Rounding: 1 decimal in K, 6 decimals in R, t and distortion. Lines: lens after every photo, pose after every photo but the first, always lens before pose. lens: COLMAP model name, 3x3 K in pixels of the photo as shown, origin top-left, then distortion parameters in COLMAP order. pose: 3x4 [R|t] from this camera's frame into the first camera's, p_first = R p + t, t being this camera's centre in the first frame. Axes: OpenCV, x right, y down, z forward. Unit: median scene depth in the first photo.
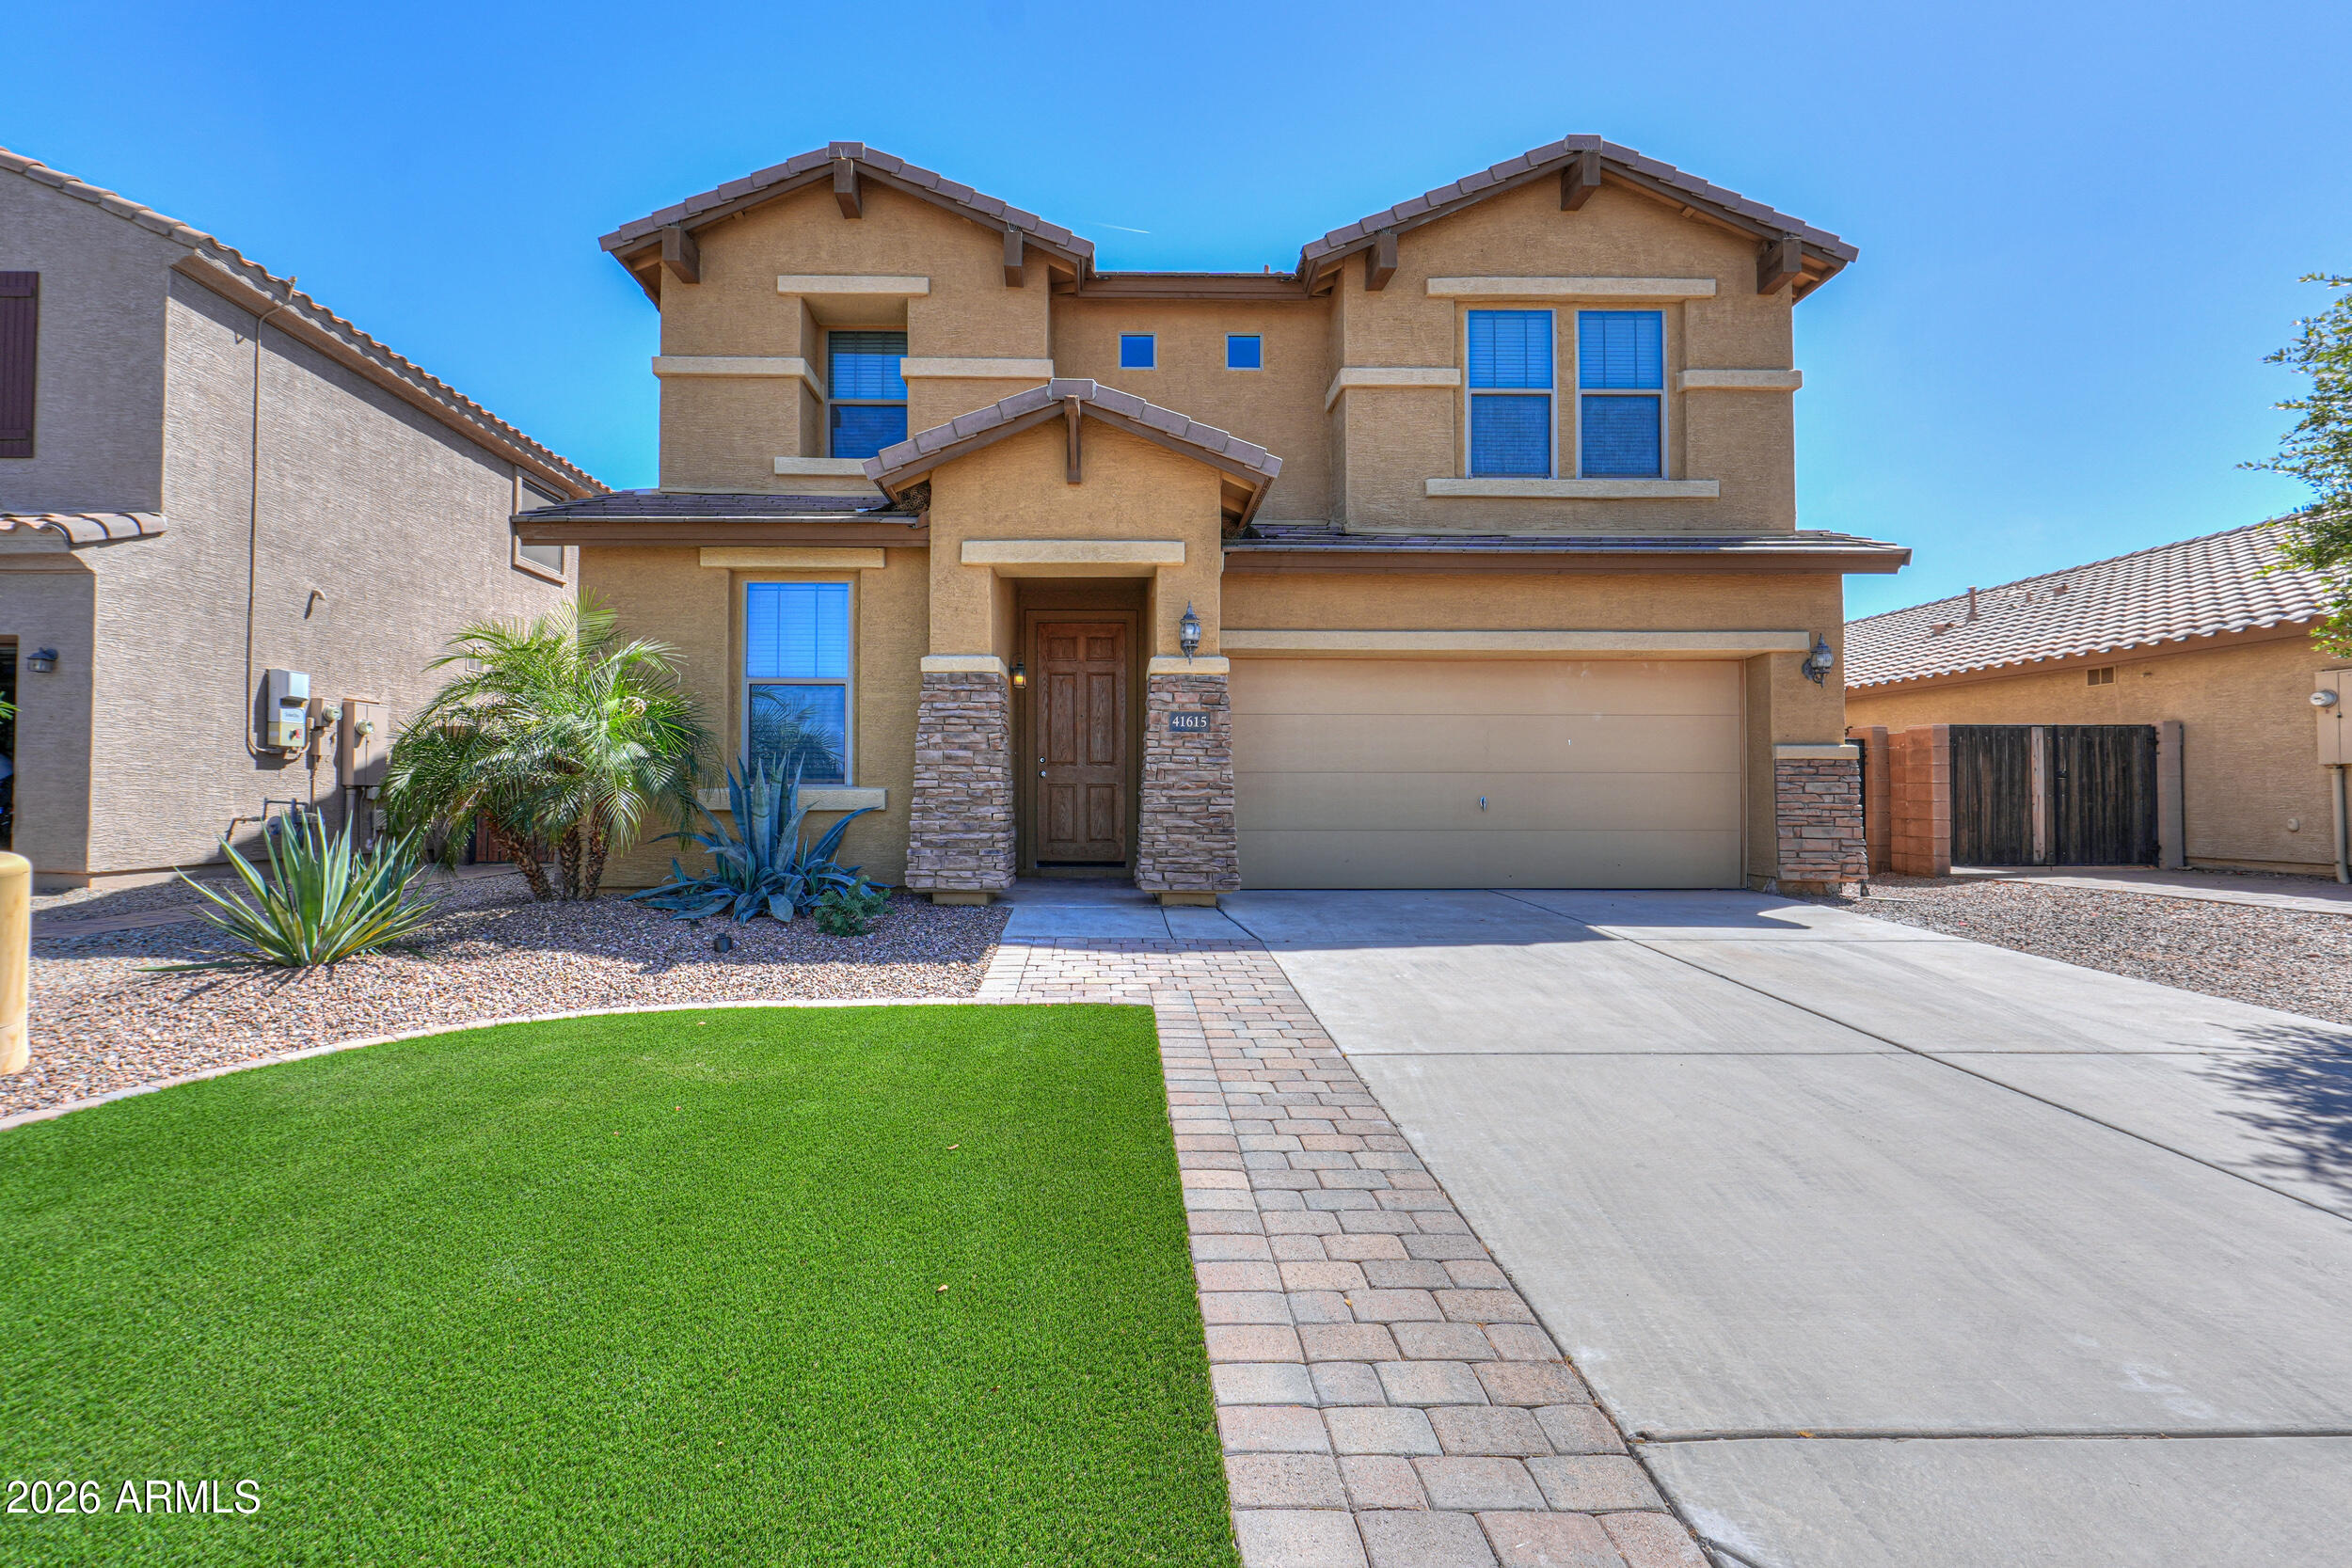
lens RADIAL K [[1036.8, 0, 1083.2], [0, 1036.8, 769.8], [0, 0, 1]] dist [-0.000955, -0.000306]
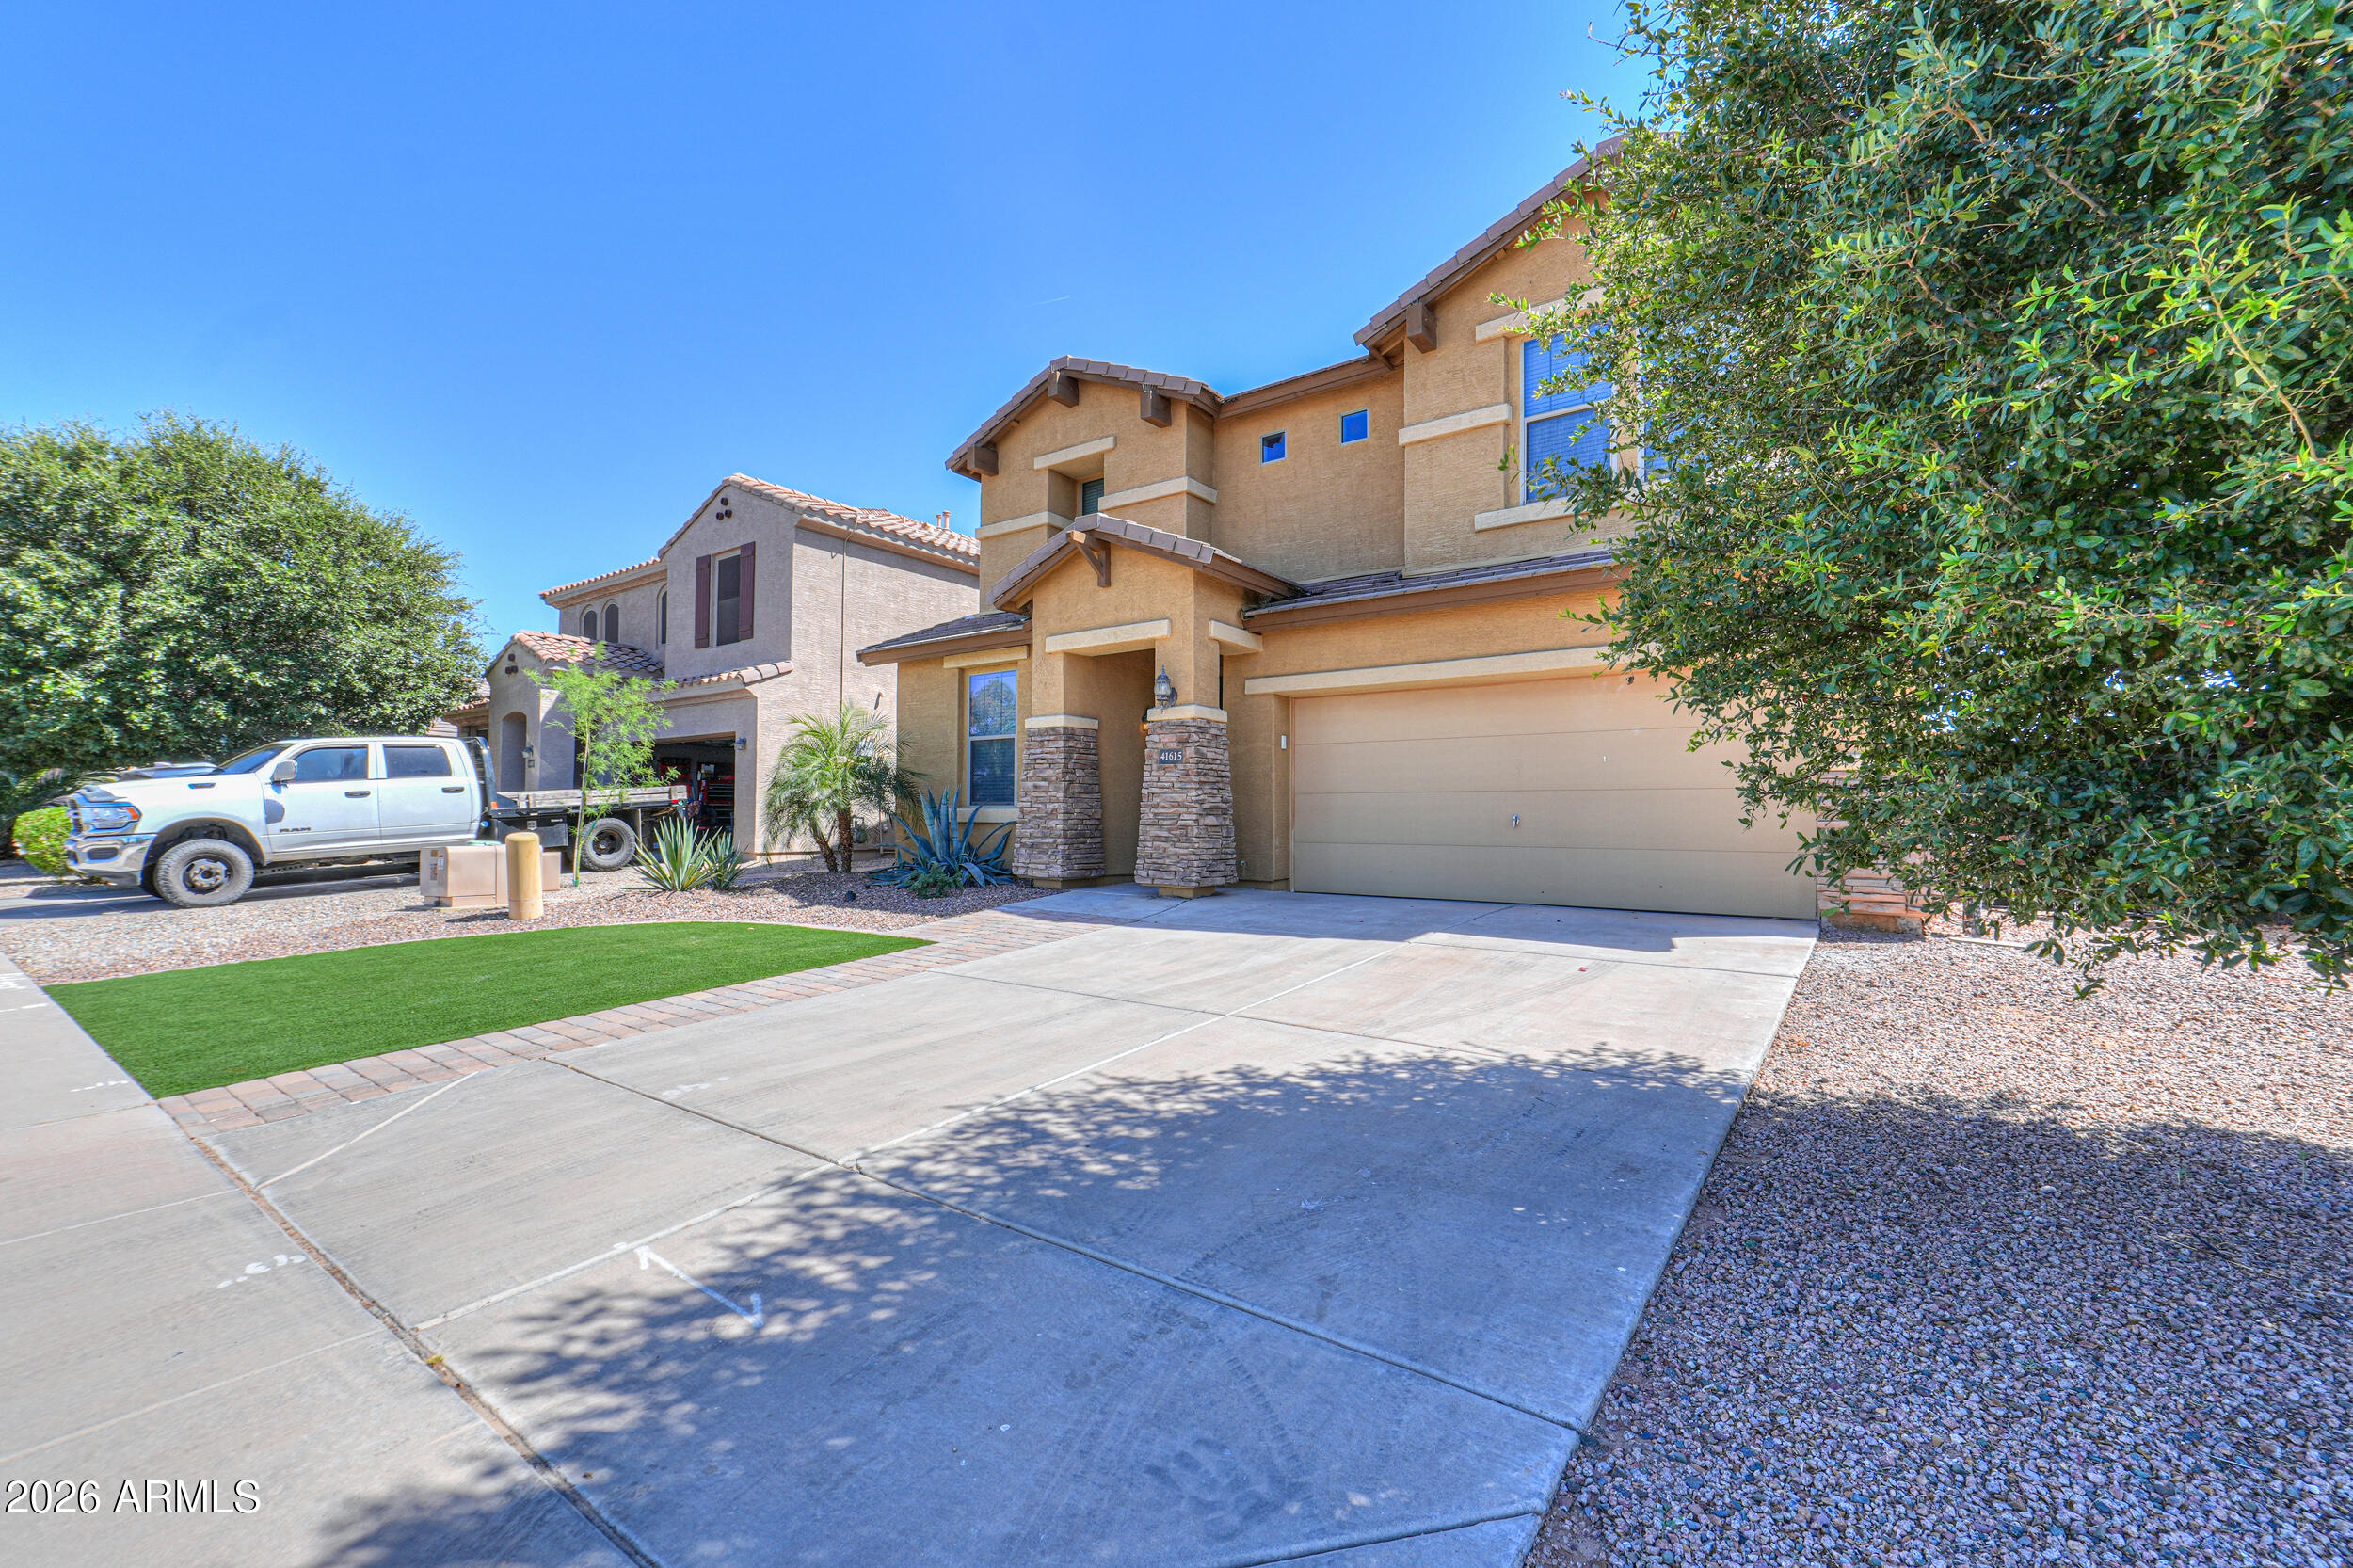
lens RADIAL K [[1005.7, 0, 1176.5], [0, 1005.7, 784.0], [0, 0, 1]] dist [0.000021, -0.000053]
pose [[0.791267, -0.017802, -0.611212, 0.724560], [0.011543, 0.999833, -0.014177, 0.005628], [0.611362, 0.004163, 0.791340, 0.000328]]
